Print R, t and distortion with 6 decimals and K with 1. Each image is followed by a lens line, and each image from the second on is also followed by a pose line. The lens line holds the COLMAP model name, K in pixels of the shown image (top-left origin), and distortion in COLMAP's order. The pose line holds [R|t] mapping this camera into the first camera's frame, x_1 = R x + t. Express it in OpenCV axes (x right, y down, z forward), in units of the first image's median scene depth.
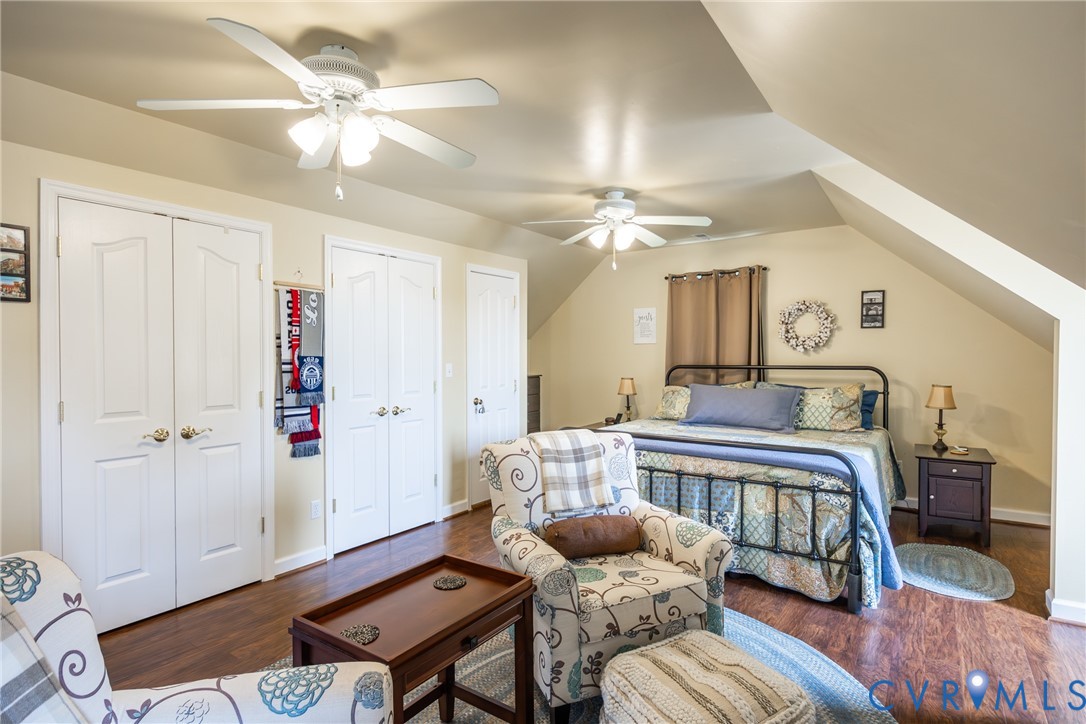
lens RADIAL K [[555.9, 0, 543.0], [0, 555.9, 362.0], [0, 0, 1]] dist [-0.003924, -0.000565]
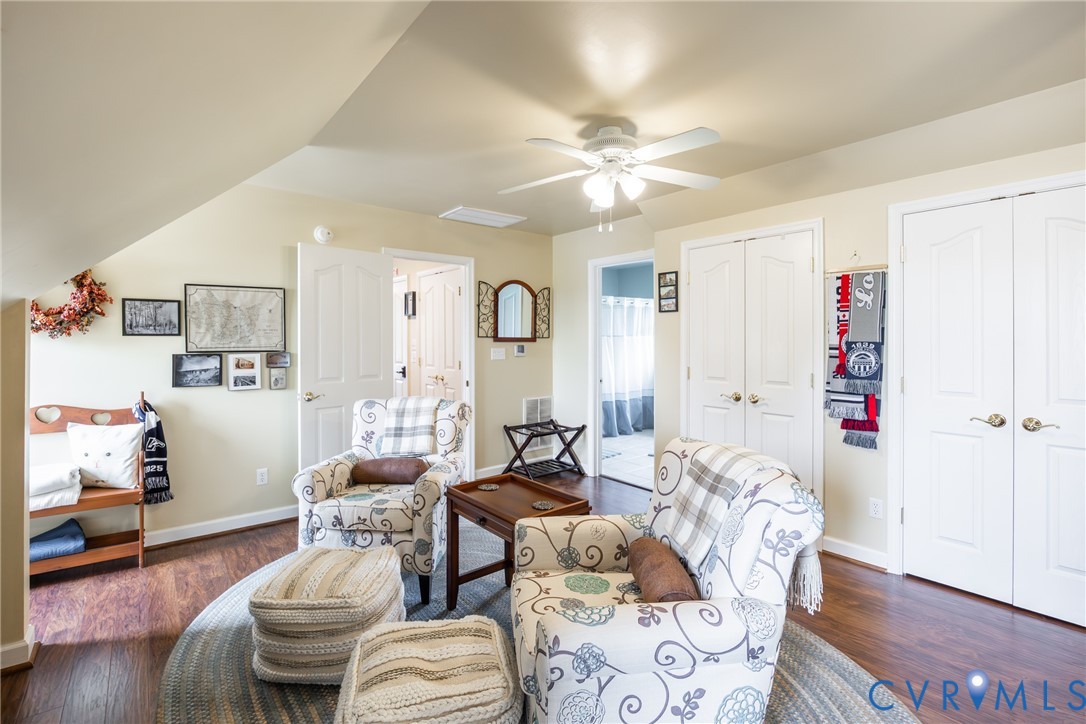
lens RADIAL K [[494.3, 0, 540.8], [0, 494.3, 339.1], [0, 0, 1]] dist [0.001499, 0.000378]
pose [[-0.274972, 0.002408, -0.961449, 0.555516], [-0.007595, 0.999960, 0.004676, -0.014929], [0.961422, 0.008588, -0.274943, 0.722018]]
